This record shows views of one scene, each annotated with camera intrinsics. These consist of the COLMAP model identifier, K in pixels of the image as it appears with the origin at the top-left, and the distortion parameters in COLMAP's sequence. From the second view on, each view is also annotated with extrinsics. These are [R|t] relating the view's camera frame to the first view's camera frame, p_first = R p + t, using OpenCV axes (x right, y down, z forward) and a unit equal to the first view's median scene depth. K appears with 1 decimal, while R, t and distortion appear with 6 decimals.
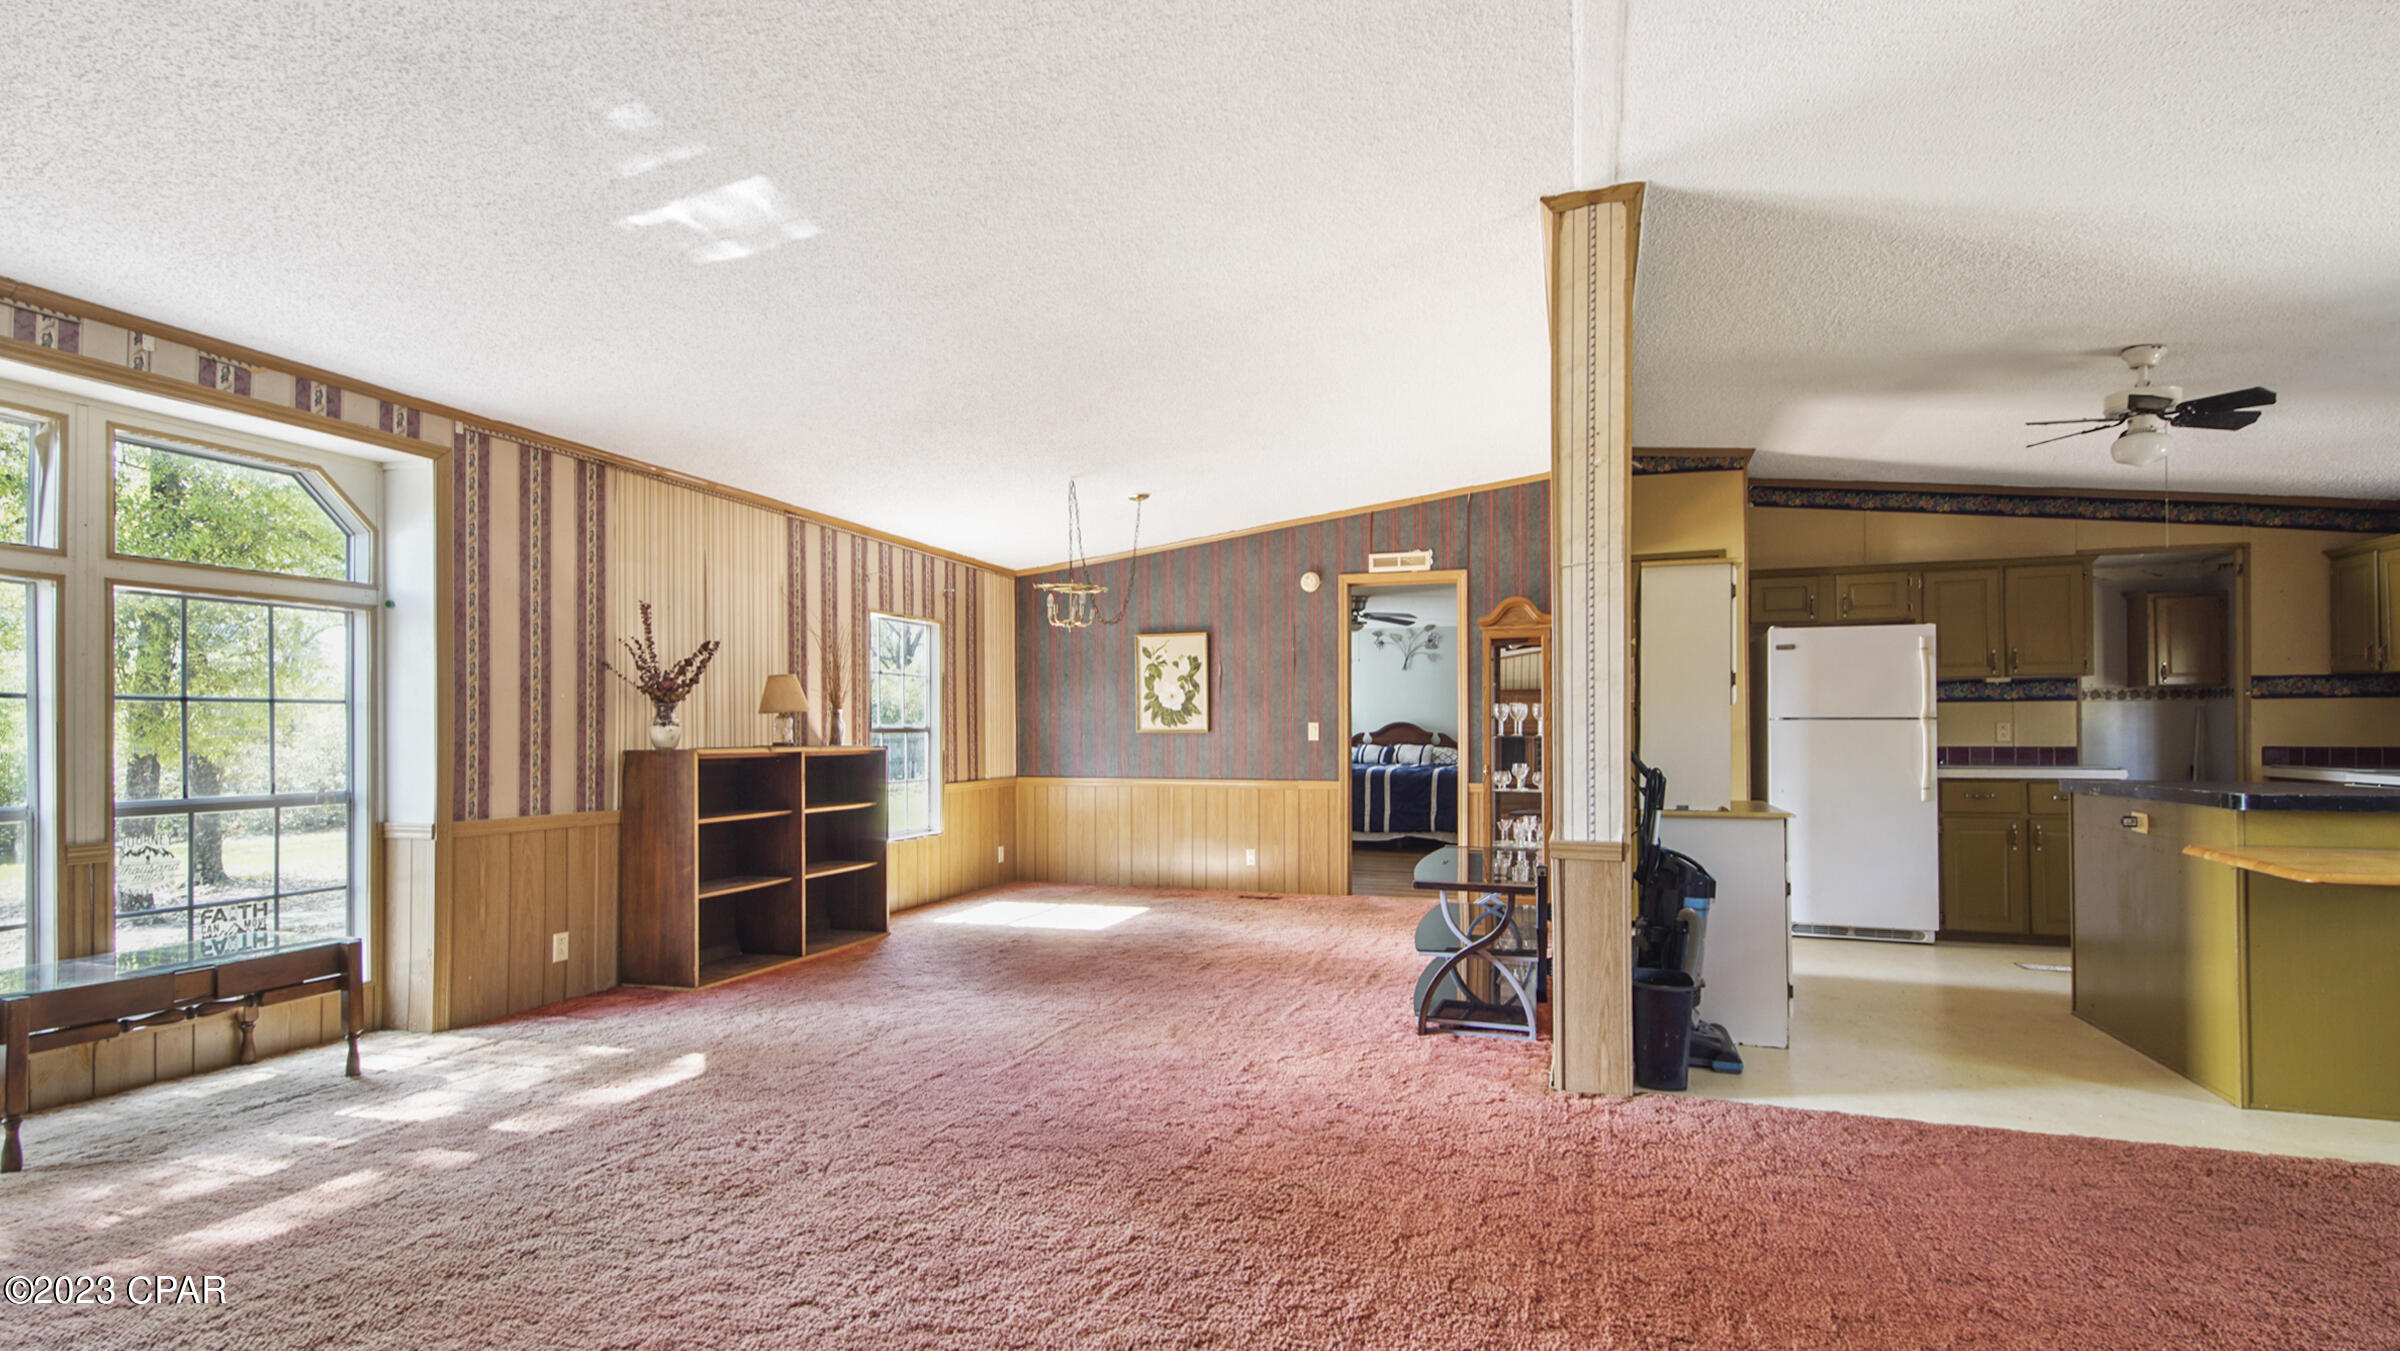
lens RADIAL K [[1109.9, 0, 1178.8], [0, 1109.9, 719.5], [0, 0, 1]] dist [0.017659, -0.000431]
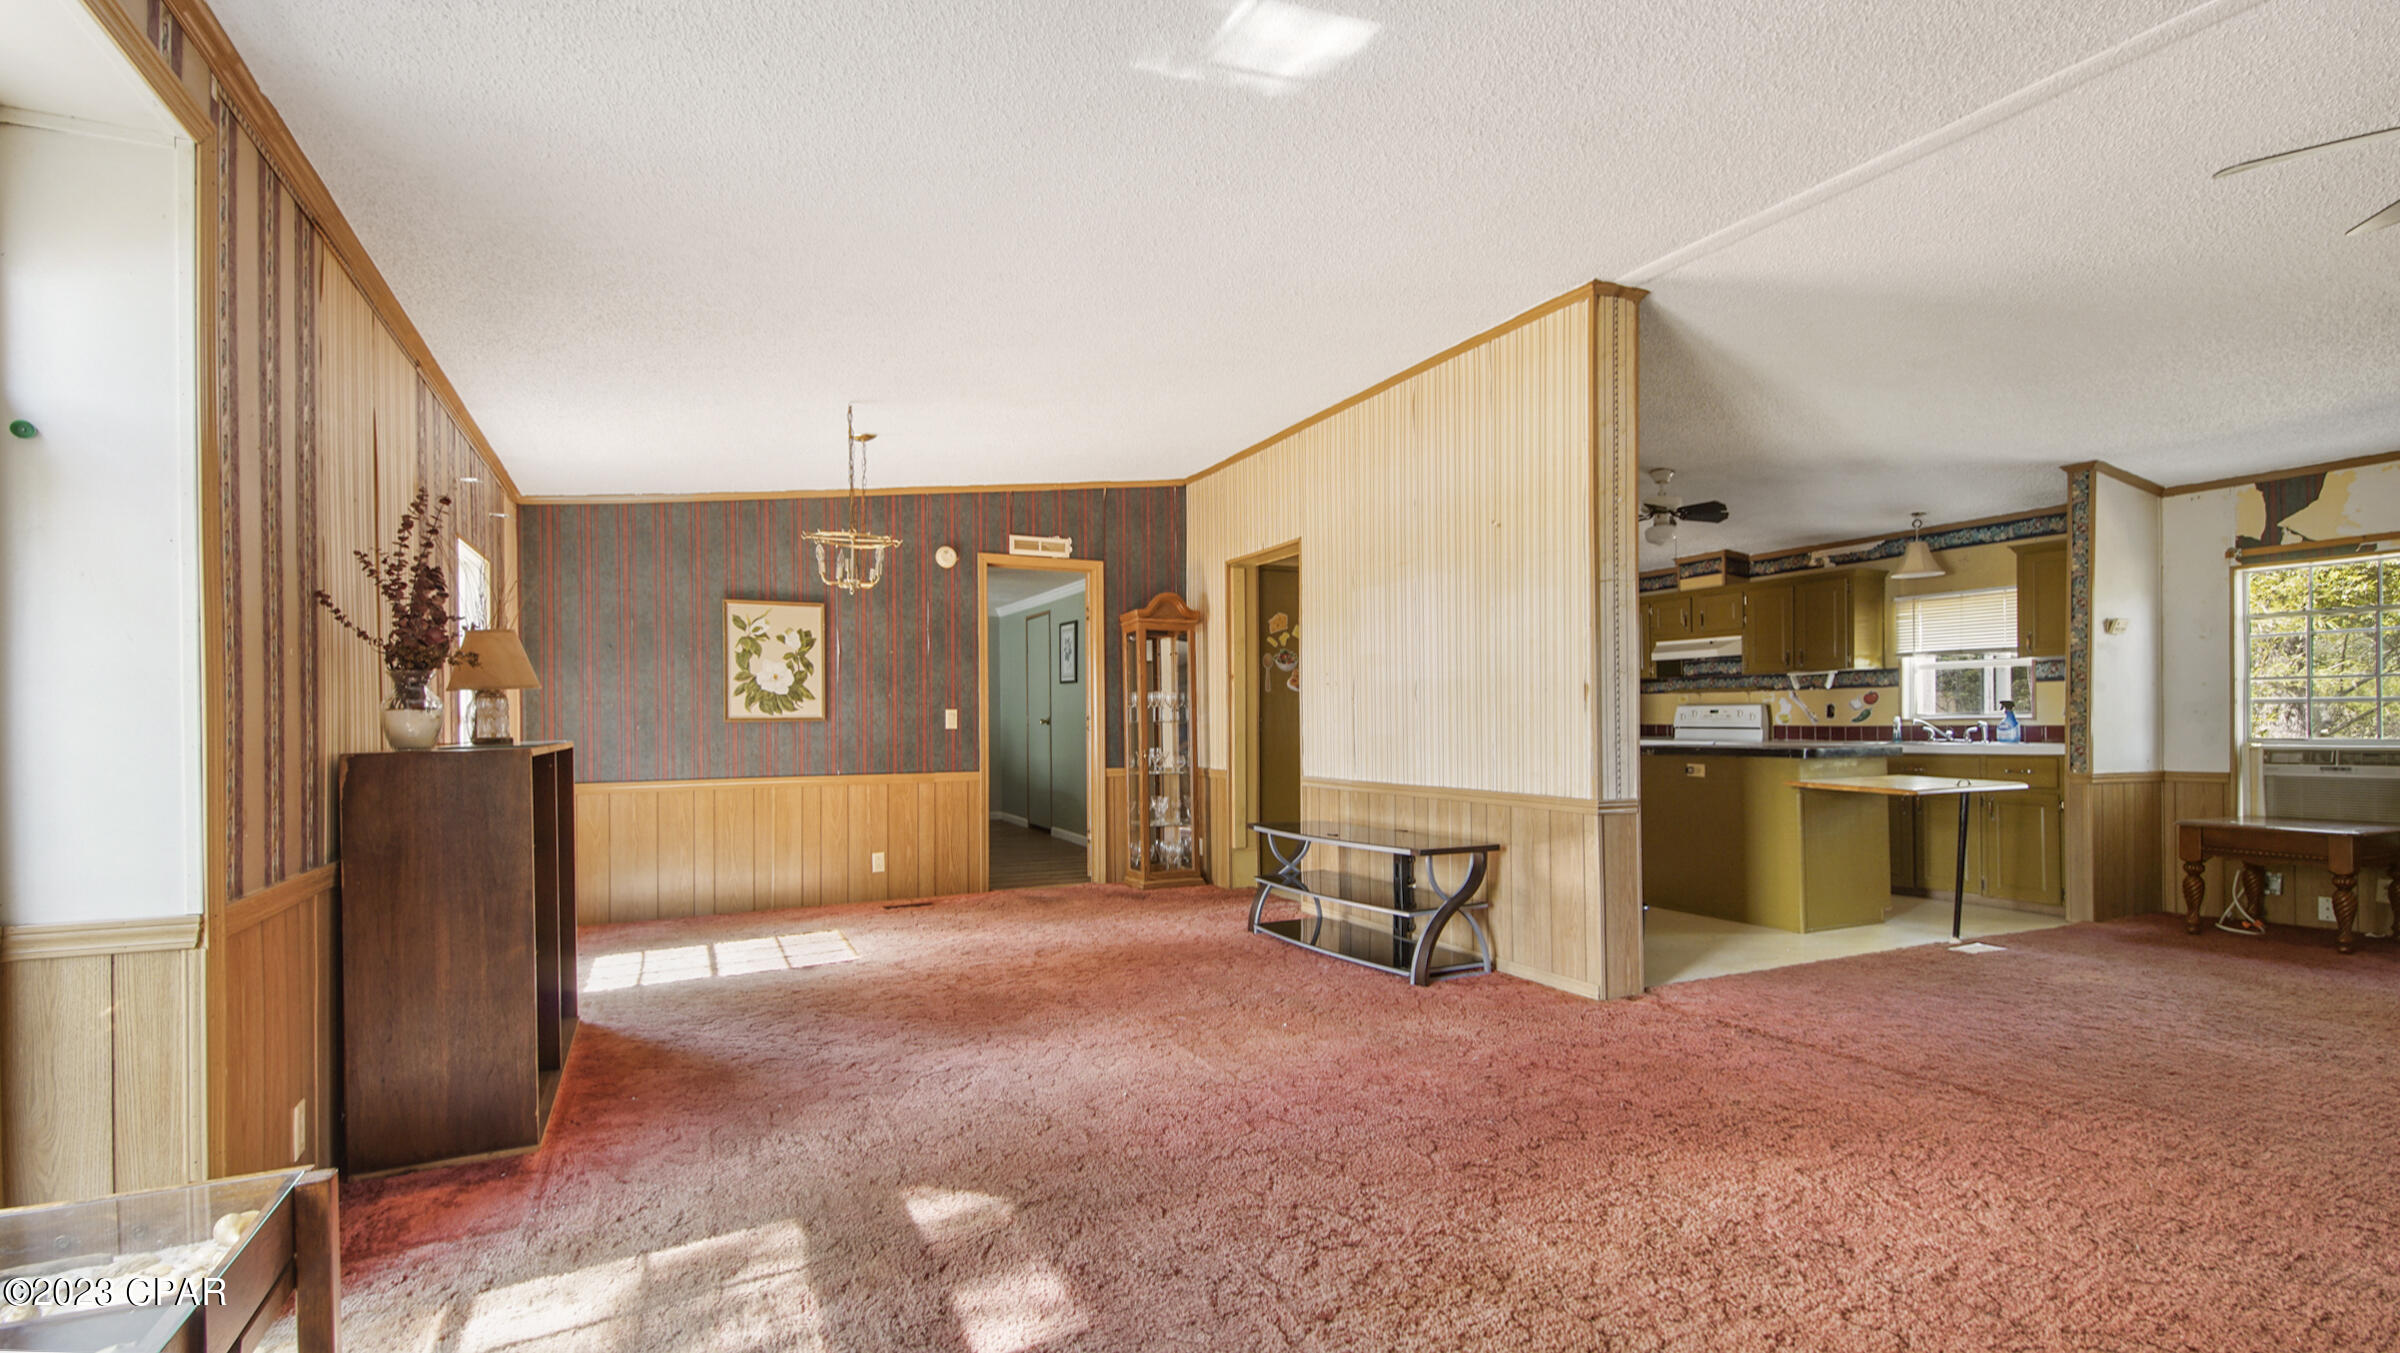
lens RADIAL K [[1109.9, 0, 1178.8], [0, 1109.9, 720.5], [0, 0, 1]] dist [0.017659, -0.000431]
pose [[0.702881, -0.004581, 0.711293, -0.408563], [-0.001710, 0.999965, 0.008130, 0.004258], [-0.711306, -0.006931, 0.702849, 0.215642]]
